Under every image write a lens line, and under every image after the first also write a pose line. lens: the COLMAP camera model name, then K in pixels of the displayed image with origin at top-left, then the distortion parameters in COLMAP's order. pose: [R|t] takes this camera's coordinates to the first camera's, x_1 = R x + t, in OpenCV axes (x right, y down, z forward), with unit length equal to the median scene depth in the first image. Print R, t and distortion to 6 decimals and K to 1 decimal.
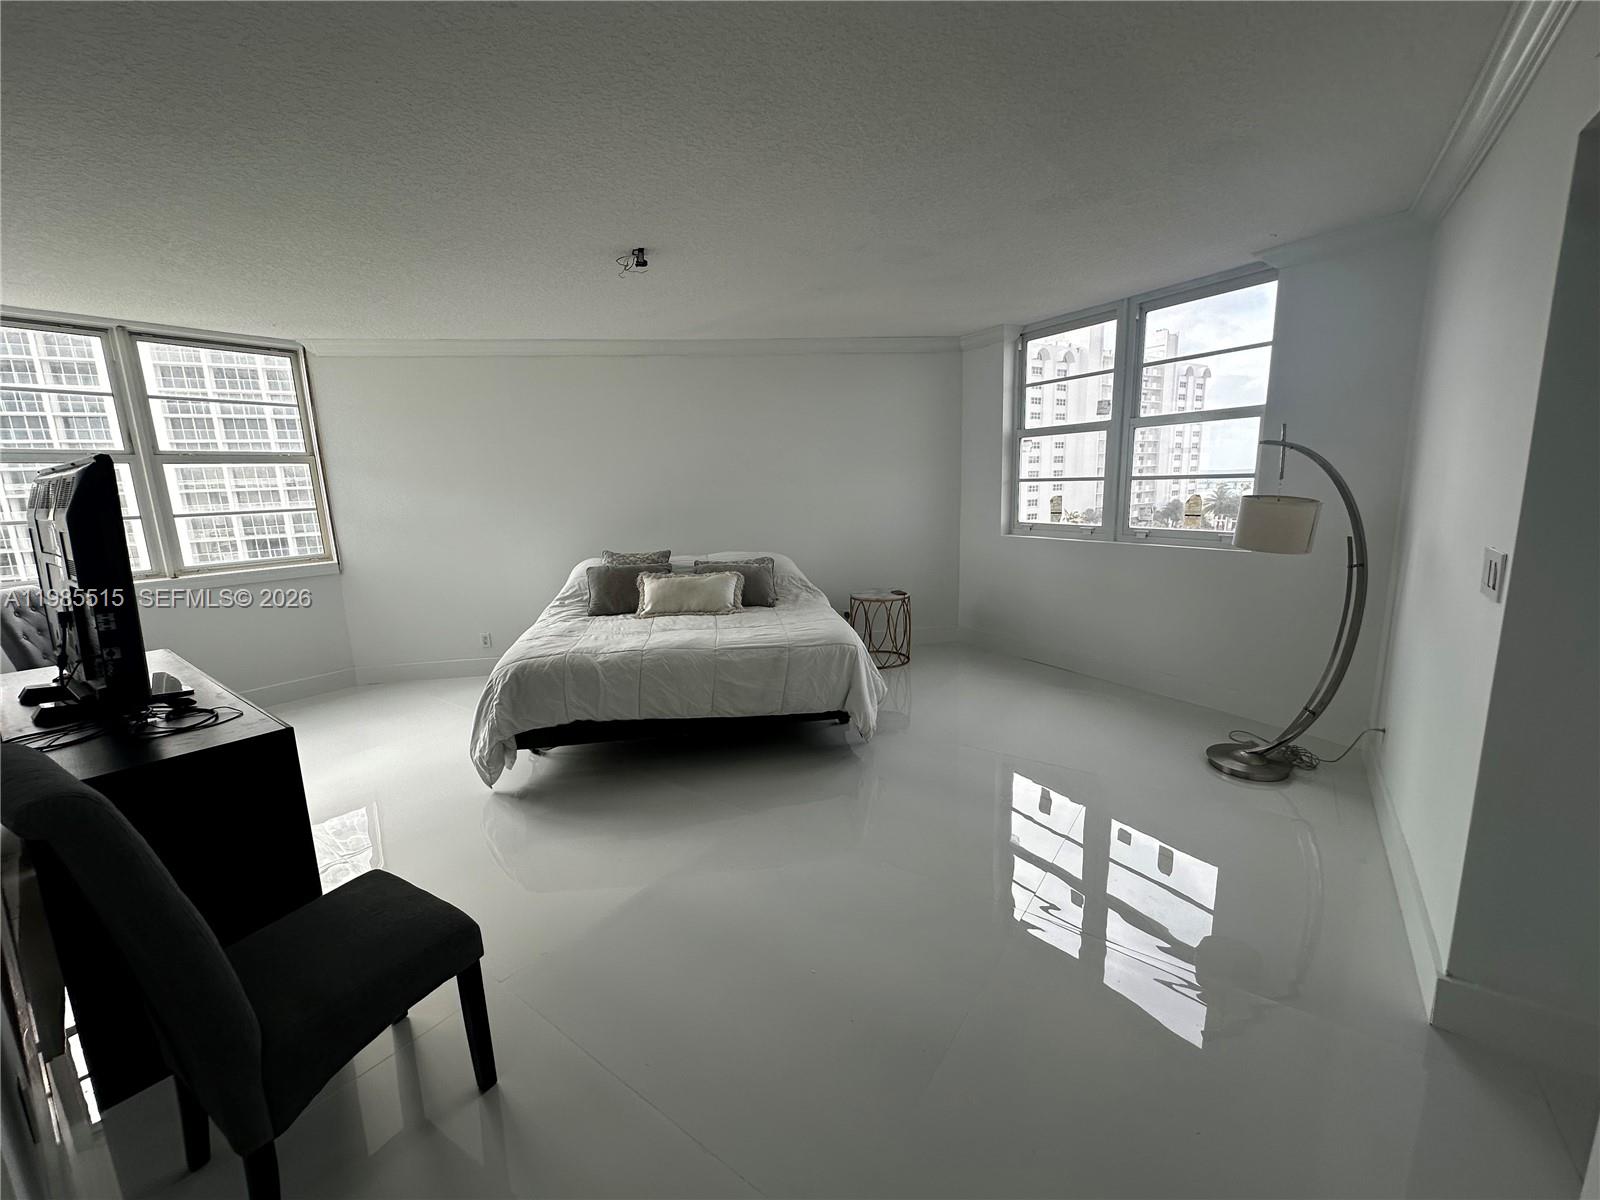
lens RADIAL K [[639.7, 0, 800.0], [0, 639.7, 600.0], [0, 0, 1]] dist [0.001740, 0.000021]
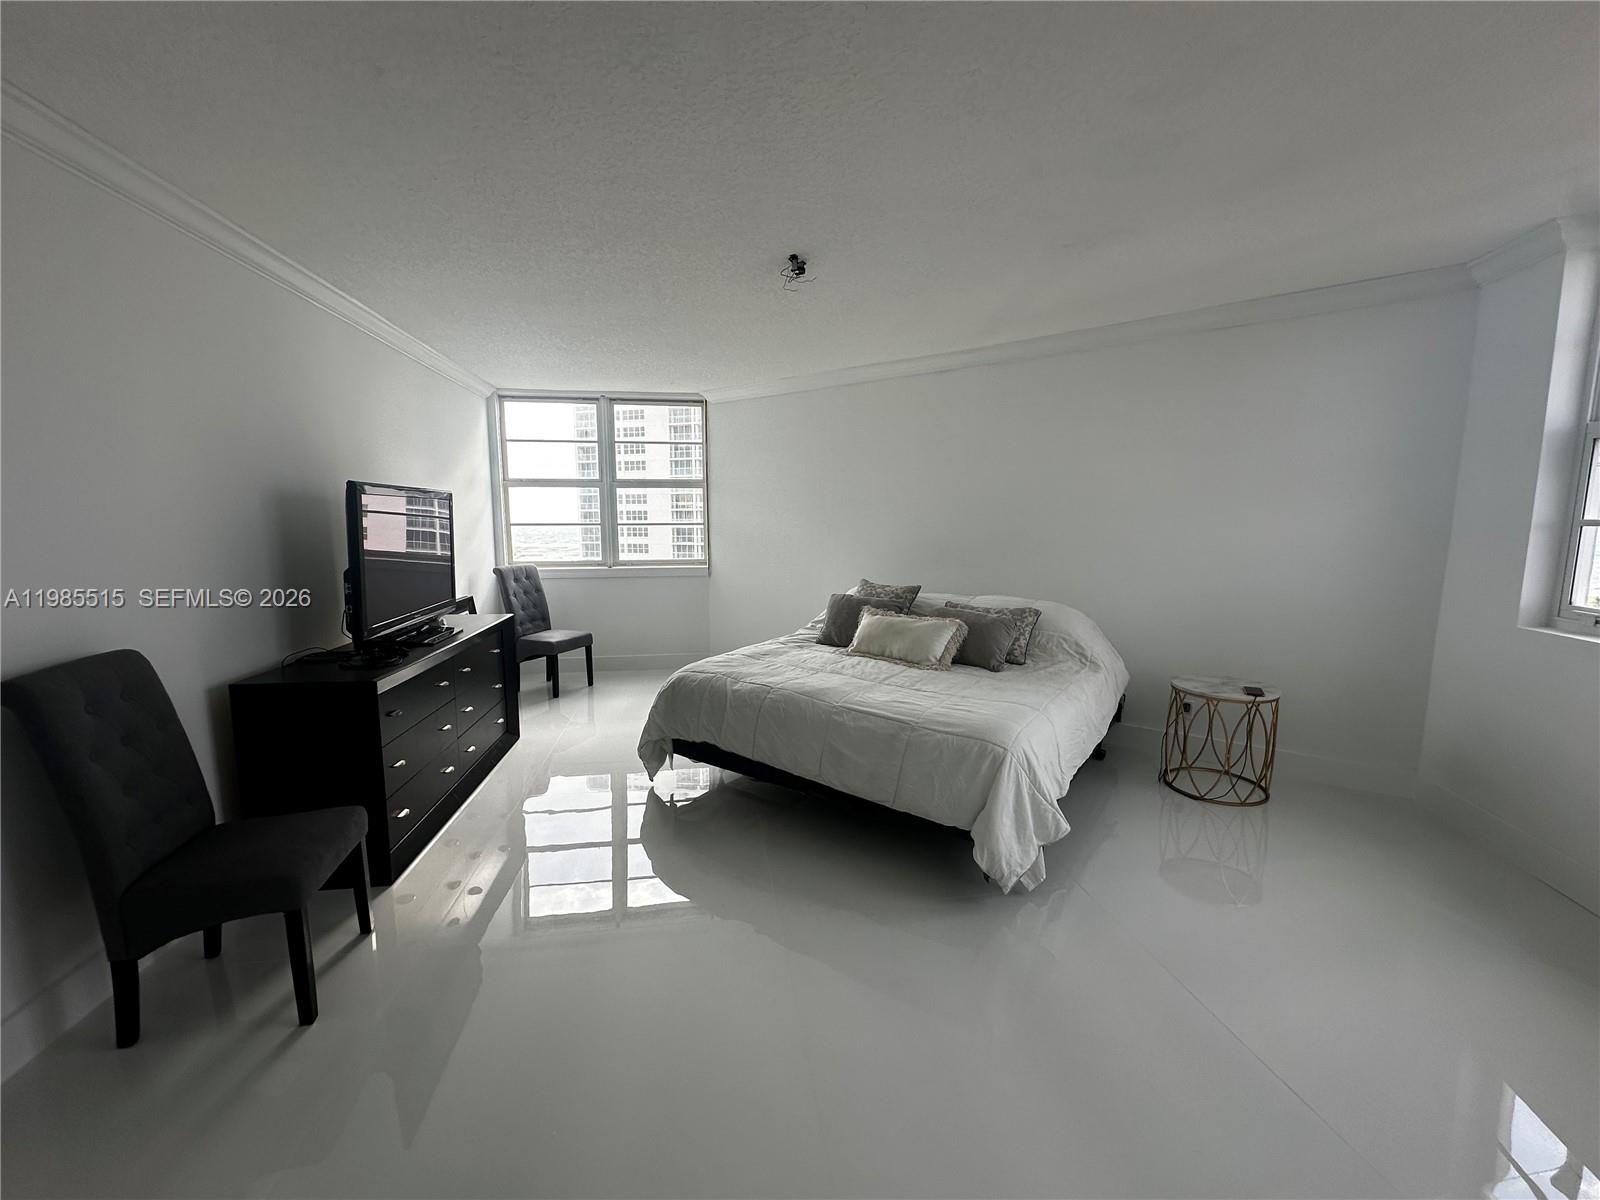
lens RADIAL K [[639.7, 0, 800.0], [0, 639.7, 600.0], [0, 0, 1]] dist [0.001740, 0.000021]
pose [[0.707397, 0.123920, -0.695869, 0.346350], [-0.150706, 0.988316, 0.022796, -0.062312], [0.690563, 0.088746, 0.717807, 0.294116]]
